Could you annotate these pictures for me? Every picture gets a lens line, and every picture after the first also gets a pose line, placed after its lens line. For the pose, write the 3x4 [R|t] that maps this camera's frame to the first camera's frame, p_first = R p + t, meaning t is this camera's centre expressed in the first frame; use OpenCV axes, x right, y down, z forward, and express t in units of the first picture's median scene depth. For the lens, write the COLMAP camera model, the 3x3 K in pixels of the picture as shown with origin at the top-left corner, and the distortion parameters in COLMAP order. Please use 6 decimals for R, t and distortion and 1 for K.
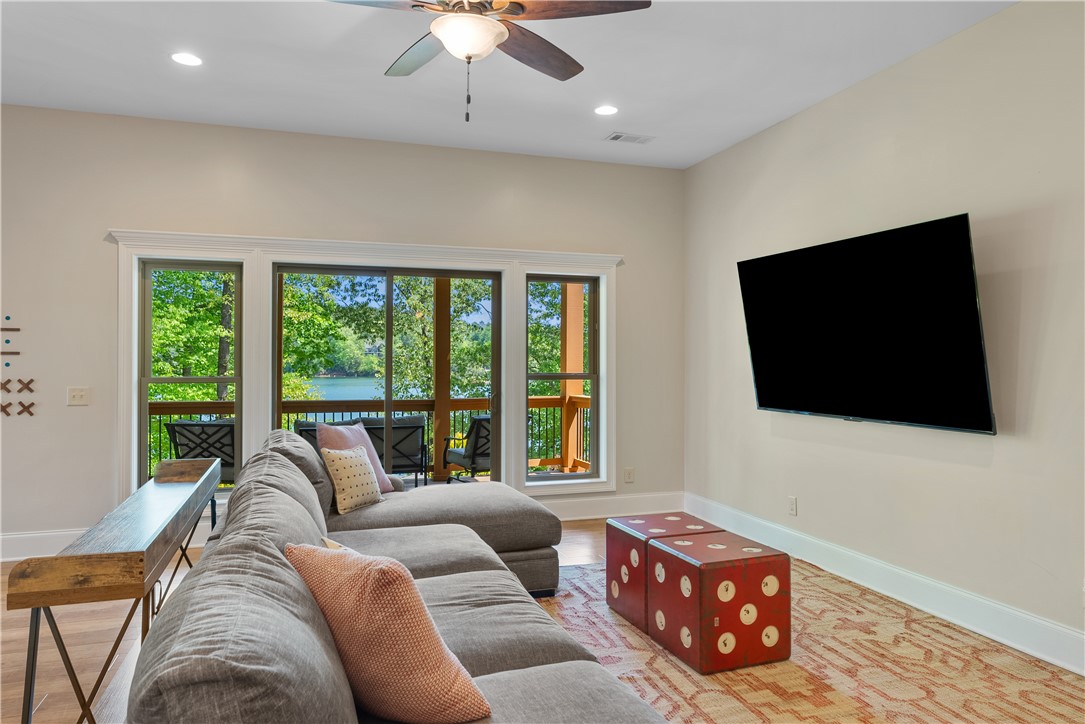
lens RADIAL K [[721.3, 0, 542.6], [0, 721.3, 353.7], [0, 0, 1]] dist [-0.005771, 0.001467]
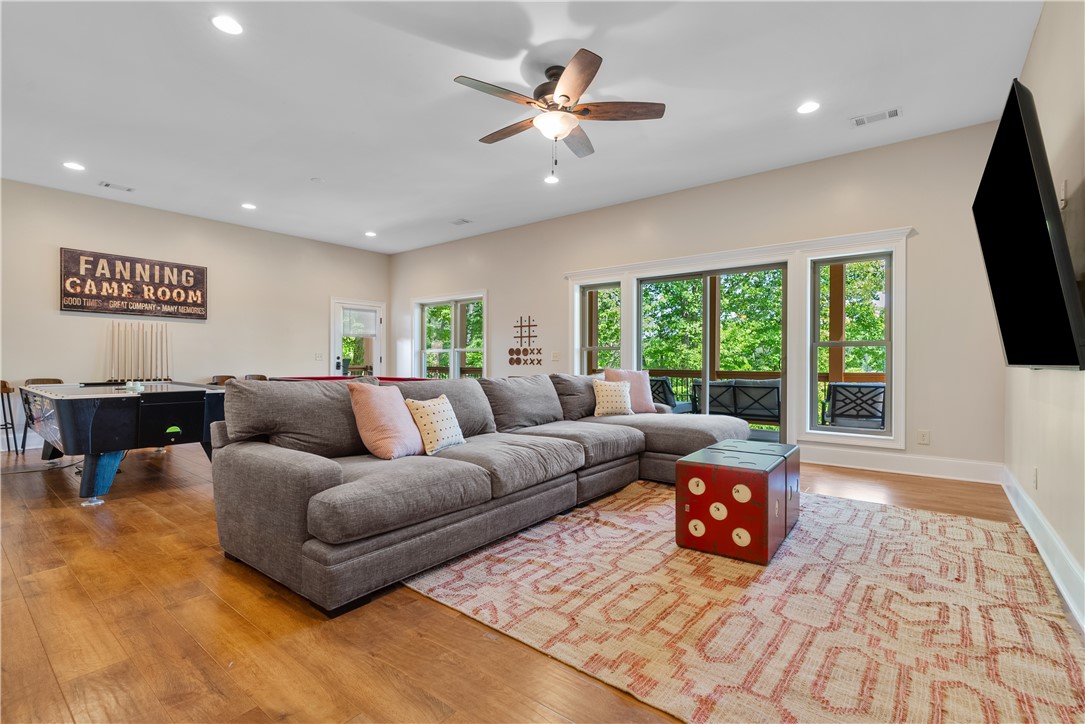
lens RADIAL K [[491.6, 0, 544.2], [0, 491.6, 365.1], [0, 0, 1]] dist [-0.010520, 0.002648]
pose [[0.547913, 0.005717, -0.836516, 0.757287], [0.003810, 0.999949, 0.009330, 0.104575], [0.836527, -0.008299, 0.547863, 0.297332]]
